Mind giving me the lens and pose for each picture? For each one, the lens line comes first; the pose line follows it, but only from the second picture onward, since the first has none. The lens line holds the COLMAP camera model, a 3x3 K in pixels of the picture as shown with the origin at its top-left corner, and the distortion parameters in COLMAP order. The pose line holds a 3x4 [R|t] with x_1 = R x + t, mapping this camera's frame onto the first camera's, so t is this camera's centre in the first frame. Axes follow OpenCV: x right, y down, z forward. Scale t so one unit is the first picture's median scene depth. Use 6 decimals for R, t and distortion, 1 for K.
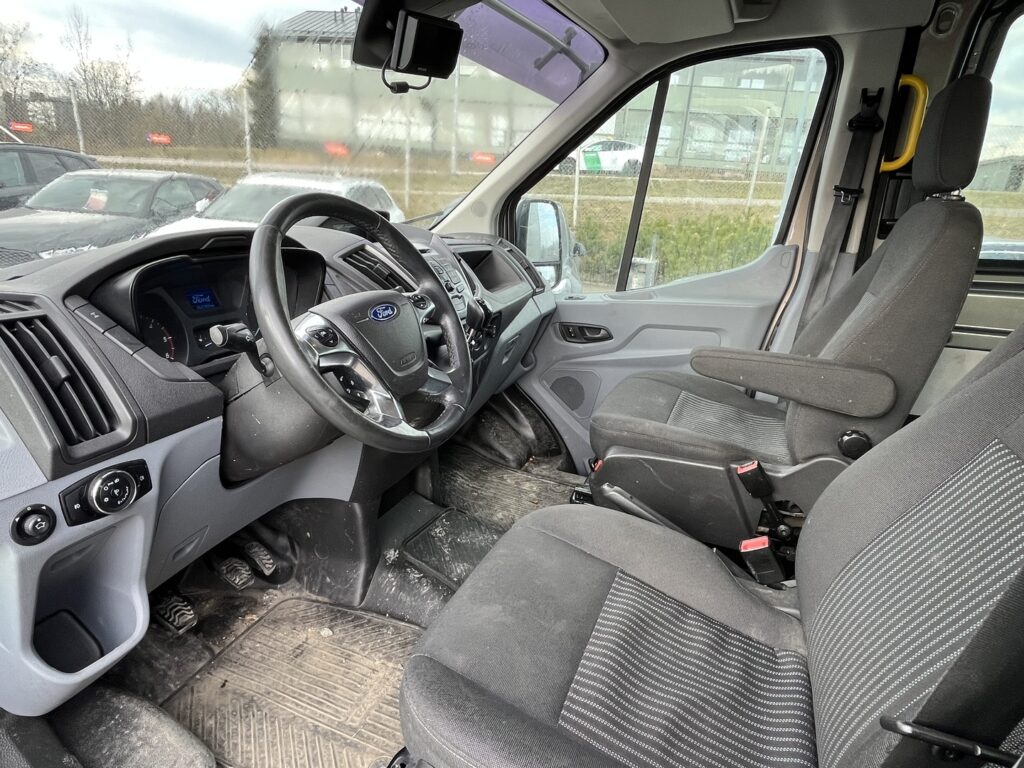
lens RADIAL K [[574.4, 0, 510.8], [0, 574.4, 382.6], [0, 0, 1]] dist [0.000153, 0.000158]
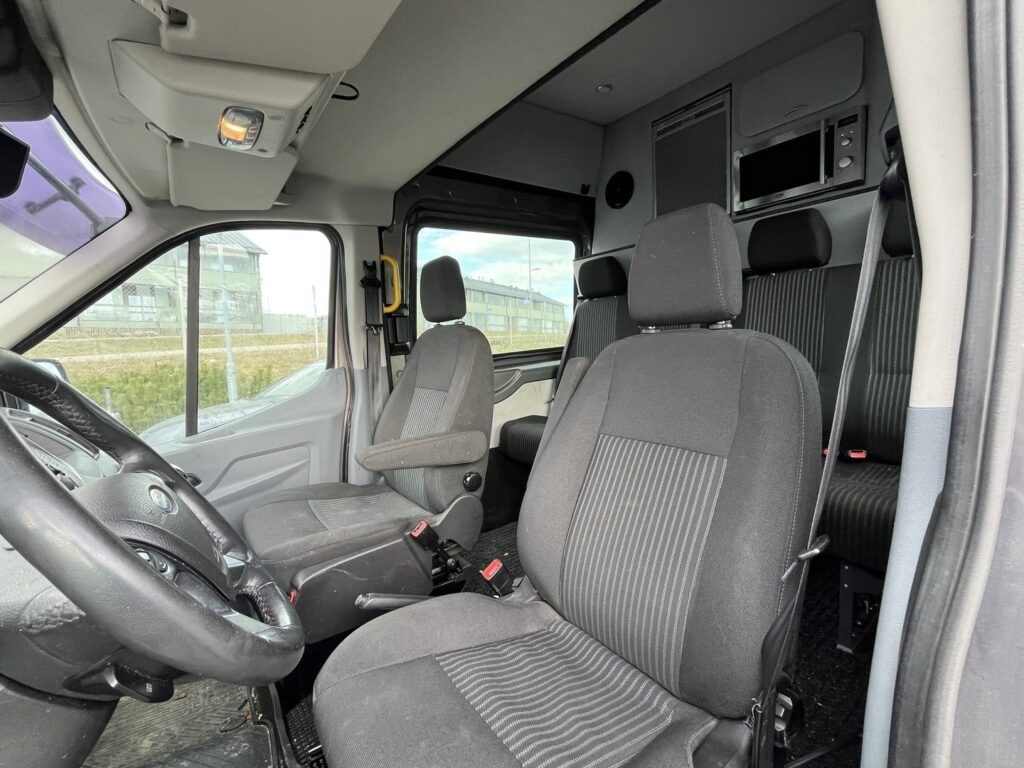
lens RADIAL K [[441.9, 0, 512.9], [0, 441.9, 387.3], [0, 0, 1]] dist [-0.000219, 0.000559]
pose [[0.520284, -0.165350, 0.837833, -0.223932], [0.335769, 0.941671, -0.022666, -0.051172], [-0.785216, 0.293111, 0.545456, 0.185130]]
